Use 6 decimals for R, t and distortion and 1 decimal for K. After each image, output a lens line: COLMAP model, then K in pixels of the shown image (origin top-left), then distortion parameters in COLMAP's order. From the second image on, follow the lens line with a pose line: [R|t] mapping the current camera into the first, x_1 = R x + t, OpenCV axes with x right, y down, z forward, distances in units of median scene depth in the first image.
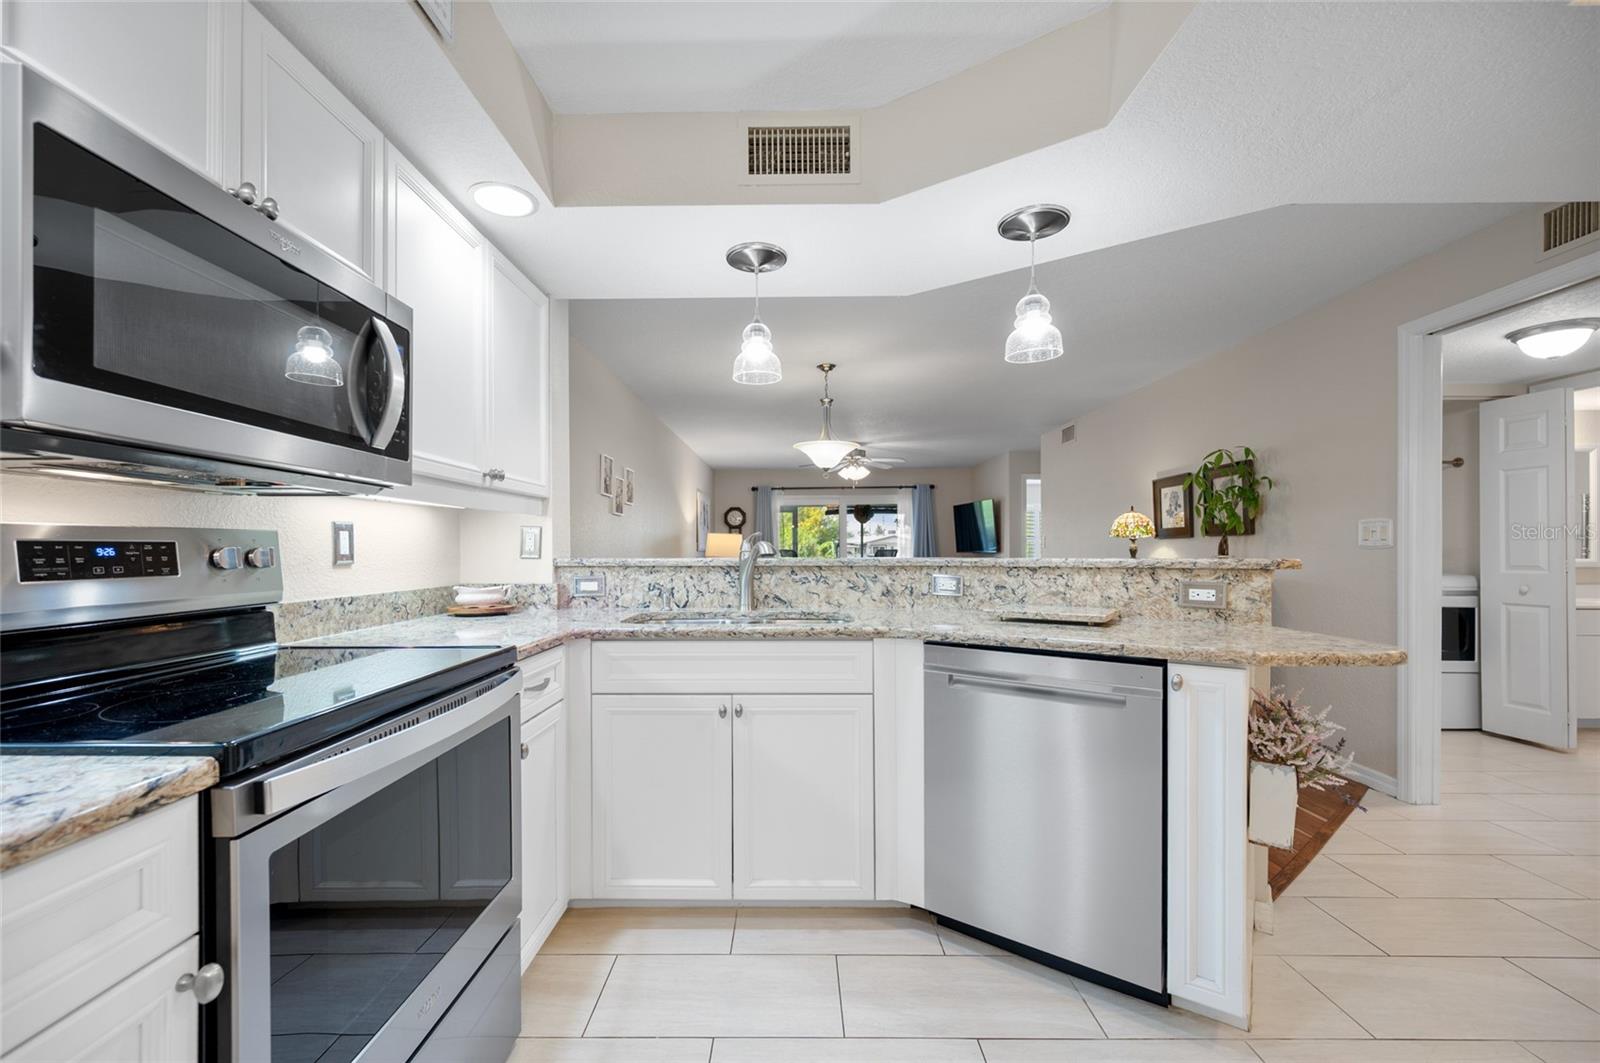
lens RADIAL K [[649.6, 0, 790.2], [0, 649.6, 548.8], [0, 0, 1]] dist [-0.001052, 0.000472]
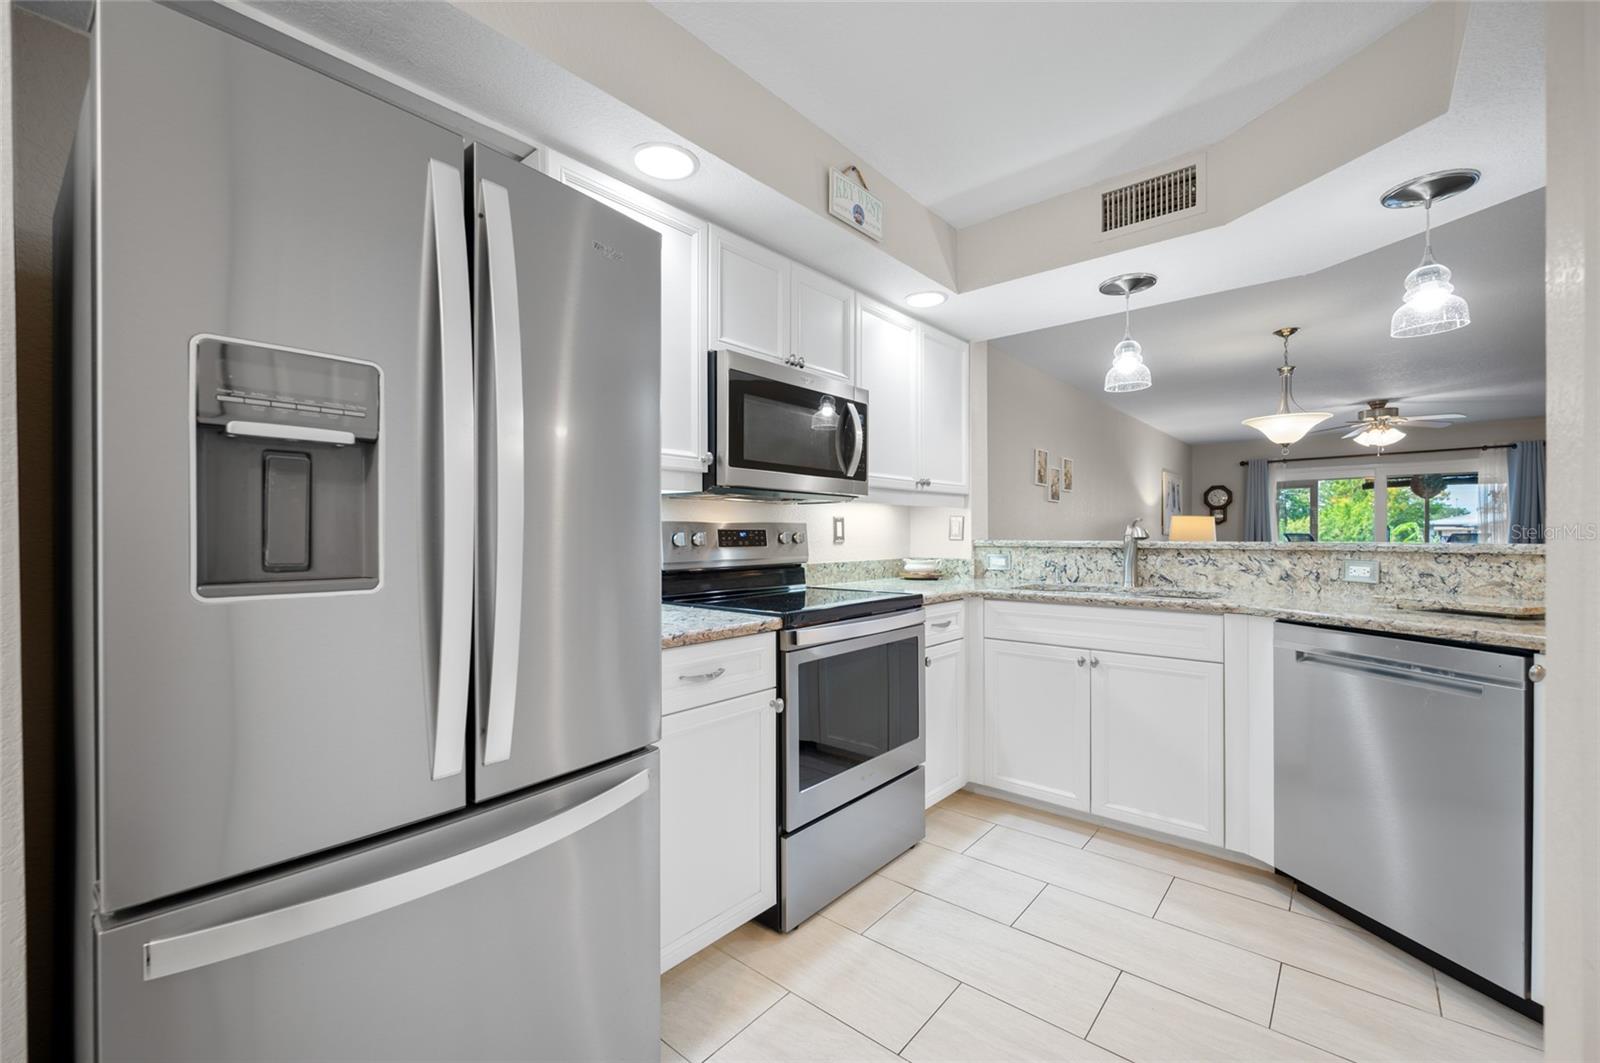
lens RADIAL K [[660.7, 0, 796.3], [0, 660.7, 537.0], [0, 0, 1]] dist [0.000143, -0.000476]
pose [[0.765274, 0.004091, -0.643692, 0.227312], [0.000564, 0.999975, 0.007026, -0.001205], [0.643704, -0.005739, 0.765253, -0.259162]]
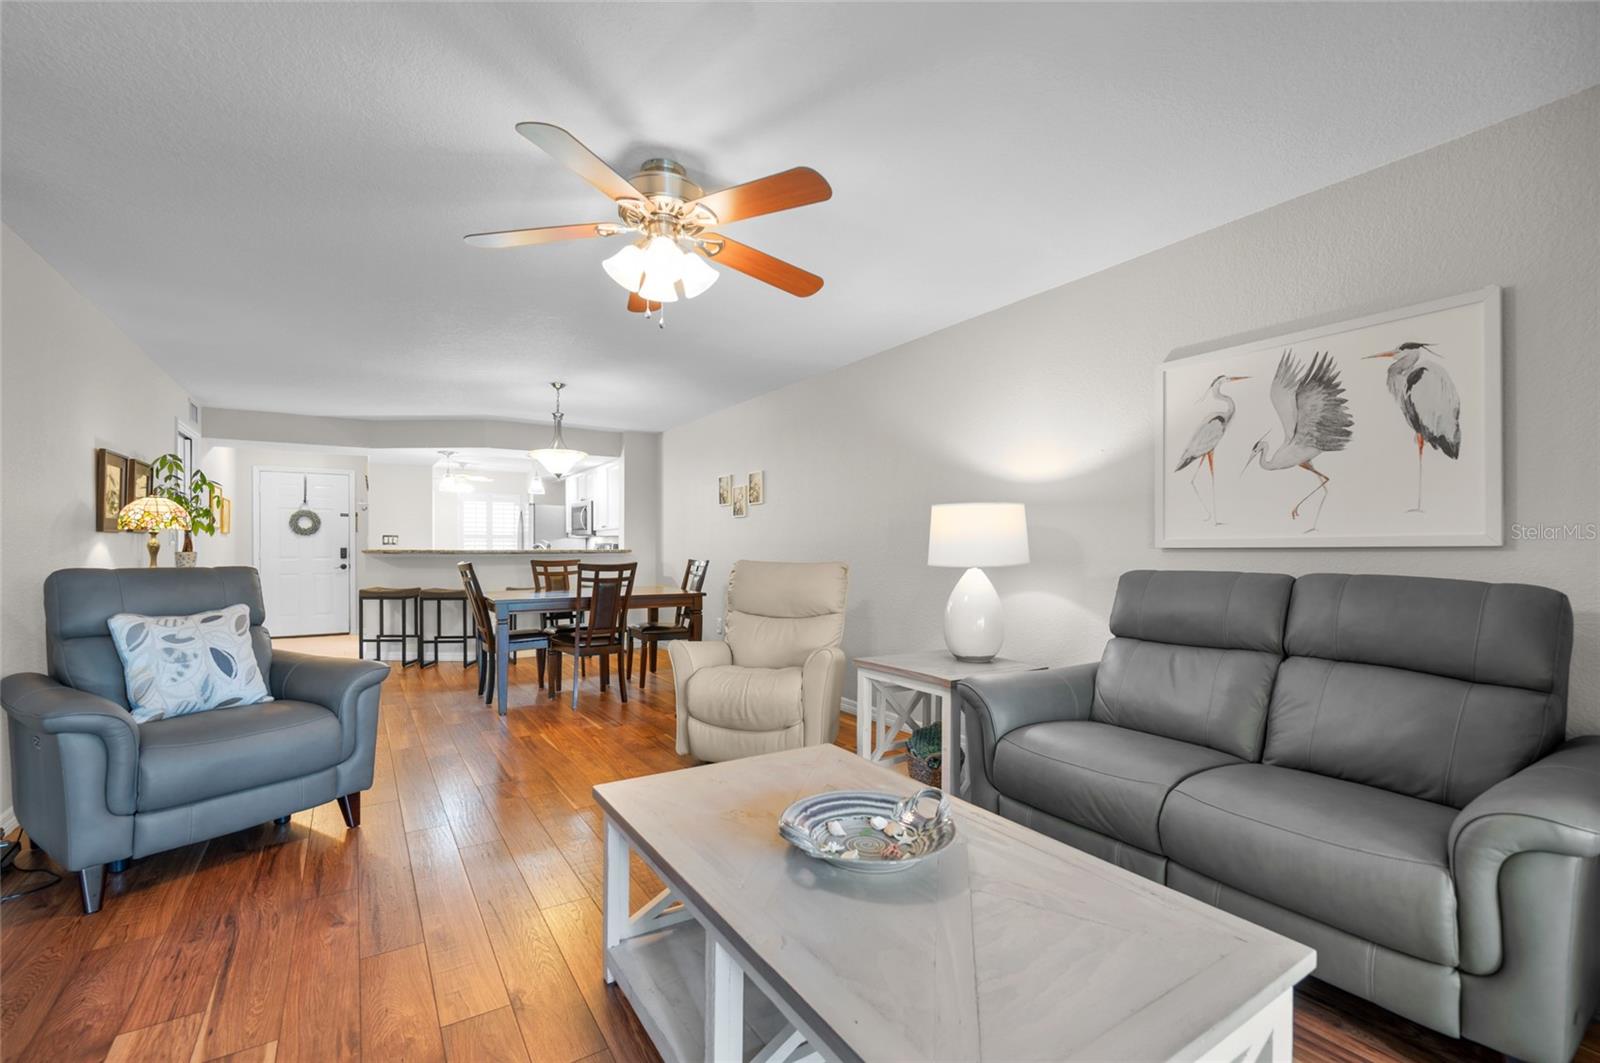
lens RADIAL K [[682.4, 0, 791.5], [0, 682.4, 549.6], [0, 0, 1]] dist [-0.000452, -0.000029]
pose [[-0.835973, 0.003398, -0.548760, 0.660138], [0.001763, 0.999992, 0.003506, 0.007415], [0.548768, 0.001963, -0.835972, 3.969276]]
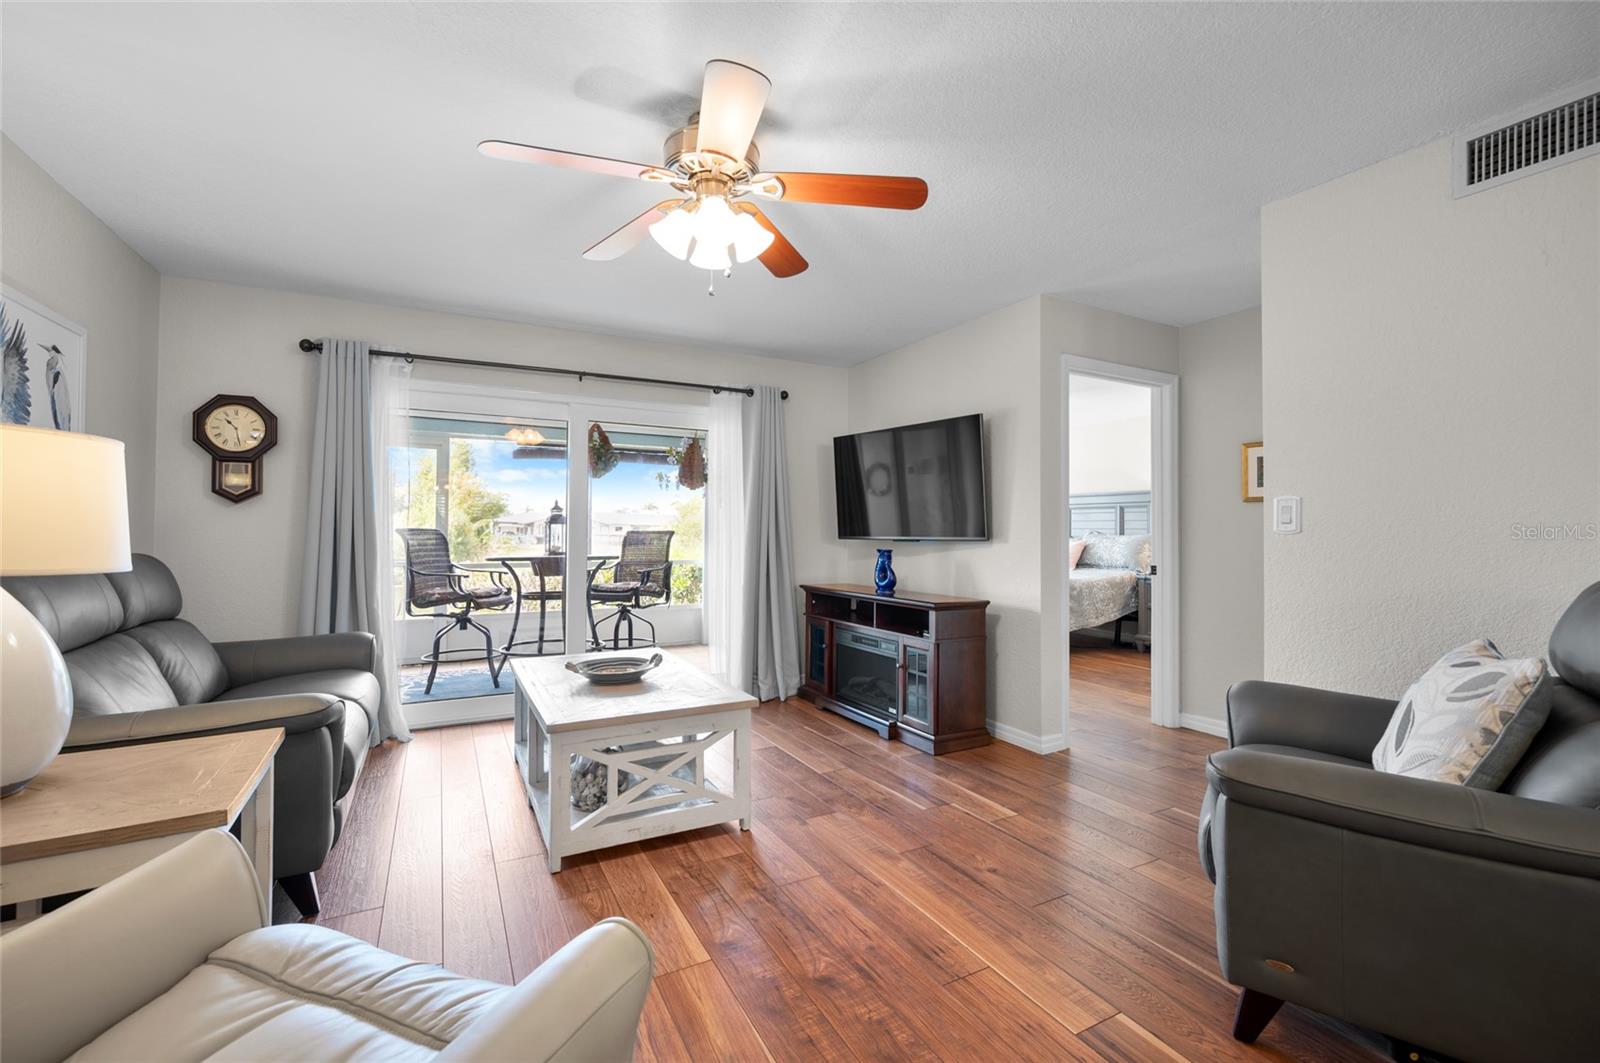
lens RADIAL K [[667.2, 0, 799.4], [0, 667.2, 520.5], [0, 0, 1]] dist [0.001155, -0.004899]
pose [[0.875407, 0.014794, 0.483161, 0.003887], [-0.008247, 0.999843, -0.015673, 0.004568], [-0.483317, 0.009736, 0.875391, 2.333295]]
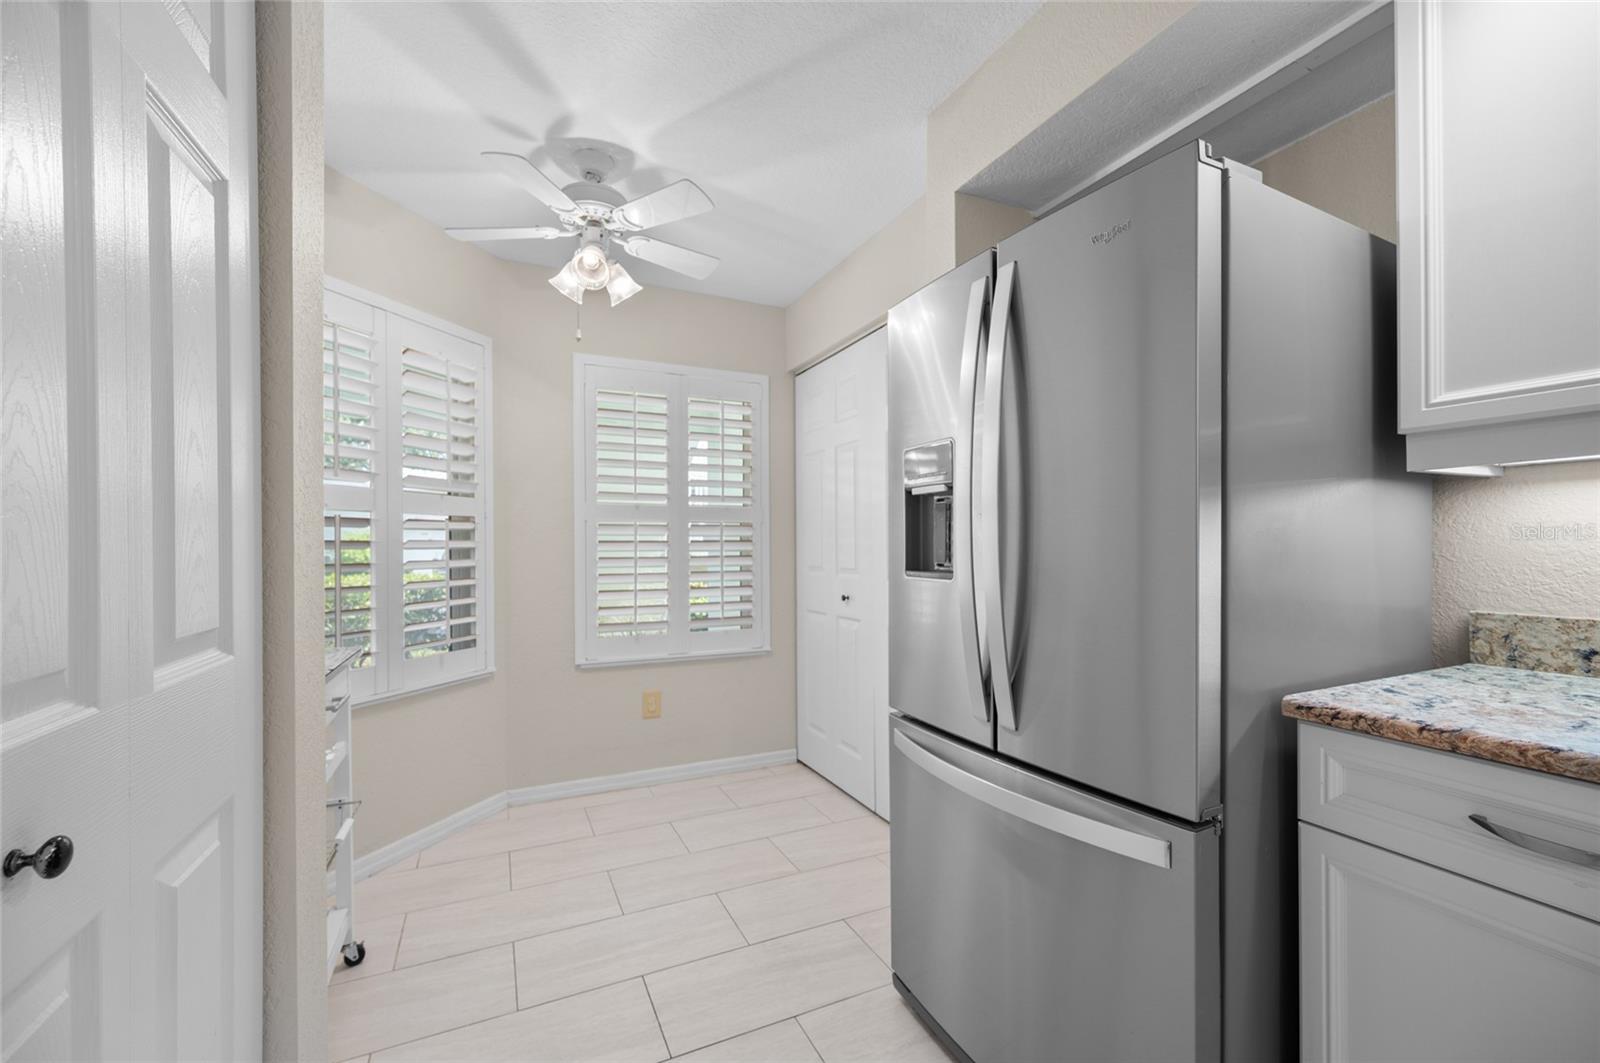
lens RADIAL K [[630.7, 0, 800.8], [0, 630.7, 550.7], [0, 0, 1]] dist [-0.001079, 0.000030]
pose [[-0.899720, 0.007603, -0.436402, 0.174025], [0.006170, 0.999970, 0.004701, 0.001258], [0.436424, 0.001537, -0.899740, 0.293830]]
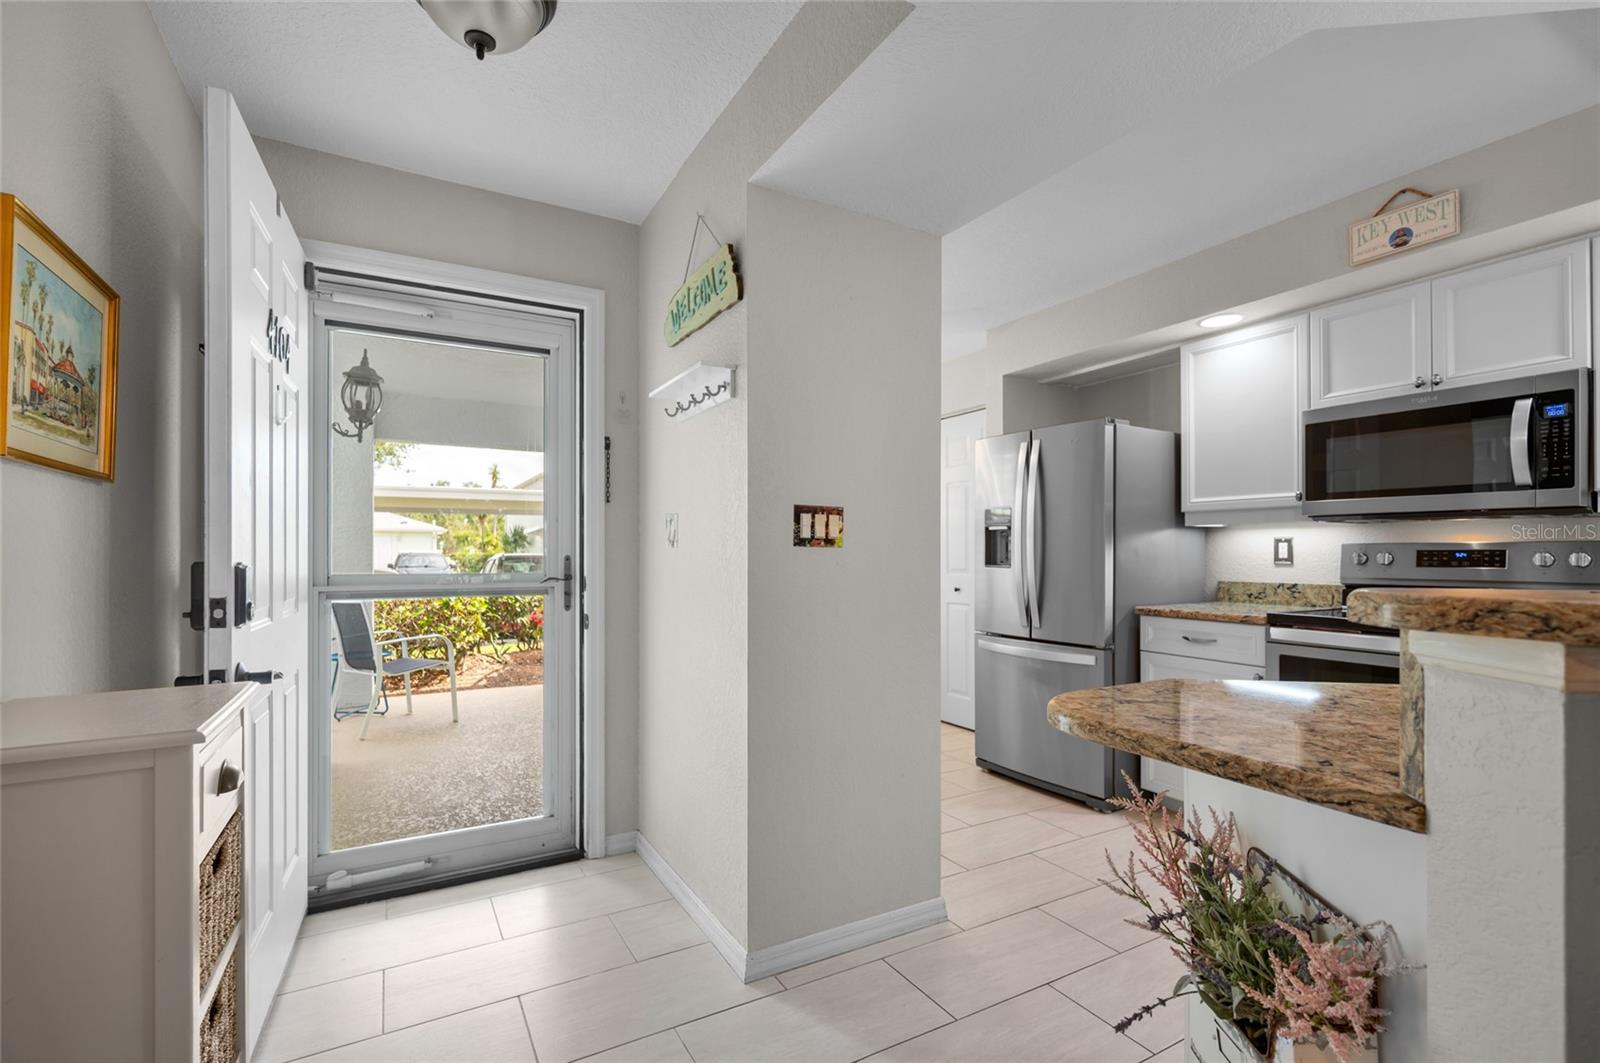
lens RADIAL K [[719.9, 0, 791.4], [0, 719.9, 548.7], [0, 0, 1]] dist [0.000655, 0.000240]
pose [[-0.868056, -0.001863, -0.496463, 0.899569], [-0.000089, 0.999994, -0.003598, -0.002877], [0.496467, -0.003079, -0.868050, 0.880532]]
